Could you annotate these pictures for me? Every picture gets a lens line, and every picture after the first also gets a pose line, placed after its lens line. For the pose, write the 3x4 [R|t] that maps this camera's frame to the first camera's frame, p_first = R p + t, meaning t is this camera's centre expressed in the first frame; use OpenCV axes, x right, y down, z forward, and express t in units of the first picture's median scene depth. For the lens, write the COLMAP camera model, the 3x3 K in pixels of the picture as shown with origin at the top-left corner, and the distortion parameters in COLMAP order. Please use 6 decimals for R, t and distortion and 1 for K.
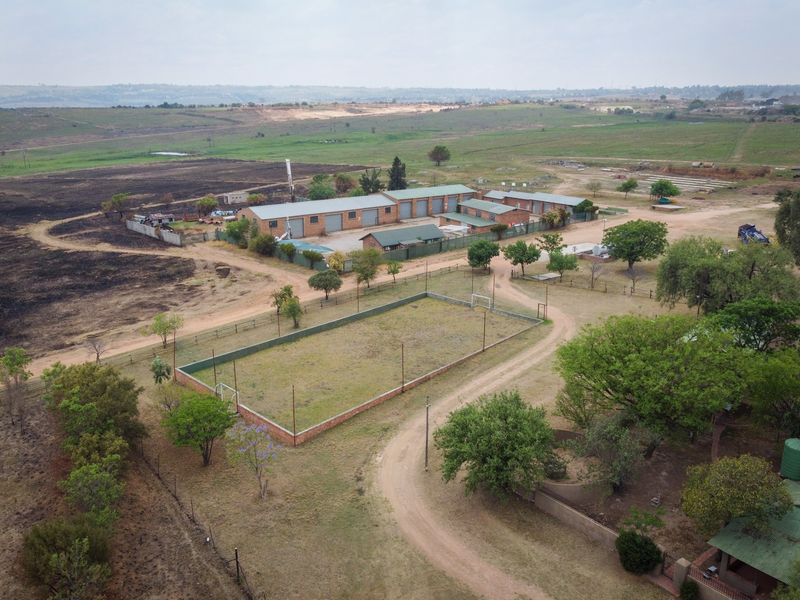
lens RADIAL K [[683.0, 0, 400.0], [0, 683.0, 300.0], [0, 0, 1]] dist [0.001095, -0.013475]
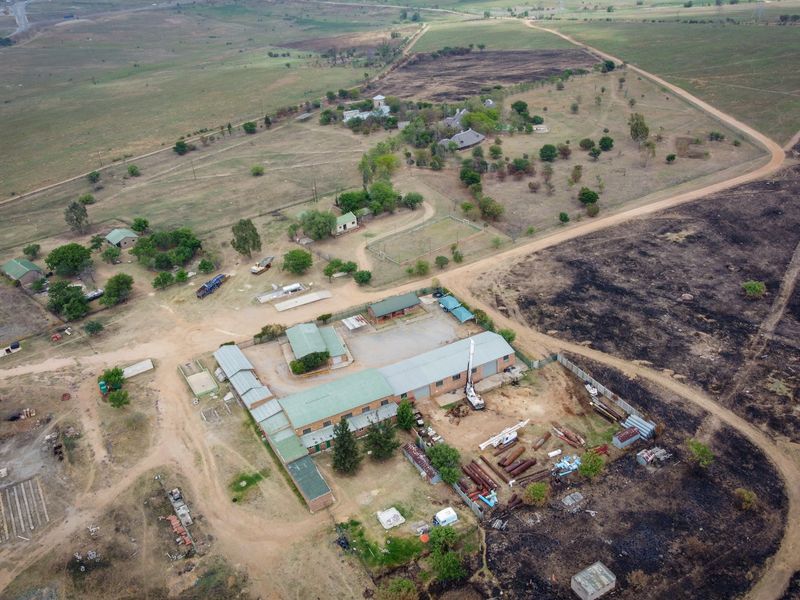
lens RADIAL K [[683.0, 0, 400.0], [0, 683.0, 300.0], [0, 0, 1]] dist [0.001095, -0.013475]
pose [[-0.983446, -0.020989, 0.179979, -0.318204], [0.114530, 0.697692, 0.707184, -1.303715], [-0.140414, 0.716091, -0.683739, 2.209594]]
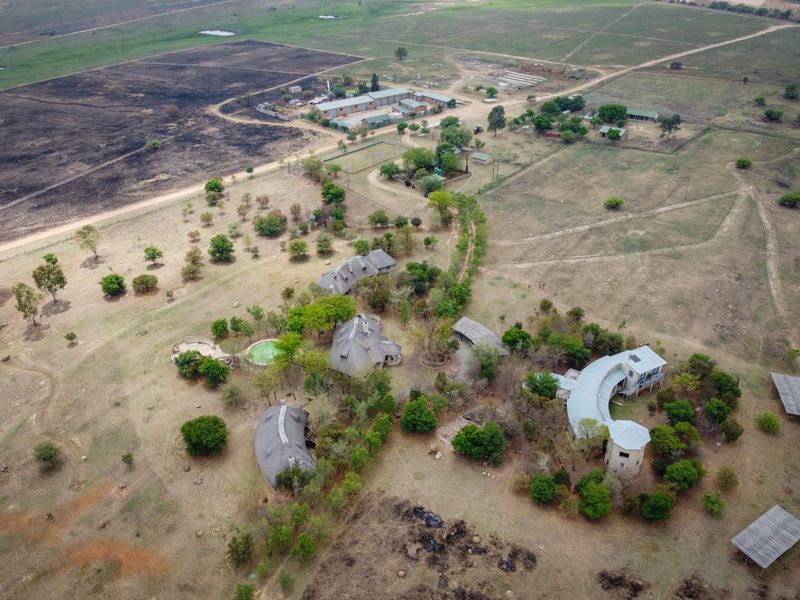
lens RADIAL K [[683.0, 0, 400.0], [0, 683.0, 300.0], [0, 0, 1]] dist [0.001095, -0.013475]
pose [[0.999812, -0.012130, 0.015124, 0.052684], [0.008254, 0.972184, 0.234073, -0.028469], [-0.017543, -0.233904, 0.972101, -1.949064]]
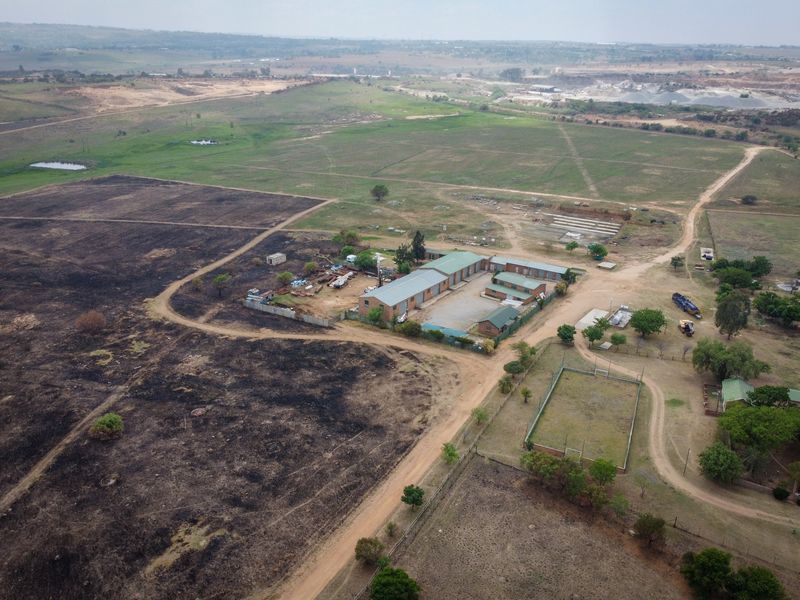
lens RADIAL K [[683.0, 0, 400.0], [0, 683.0, 300.0], [0, 0, 1]] dist [0.001095, -0.013475]
pose [[0.946186, -0.087256, 0.311637, -0.749443], [0.062262, 0.994058, 0.089291, -0.307243], [-0.317576, -0.065083, 0.945997, -0.460054]]
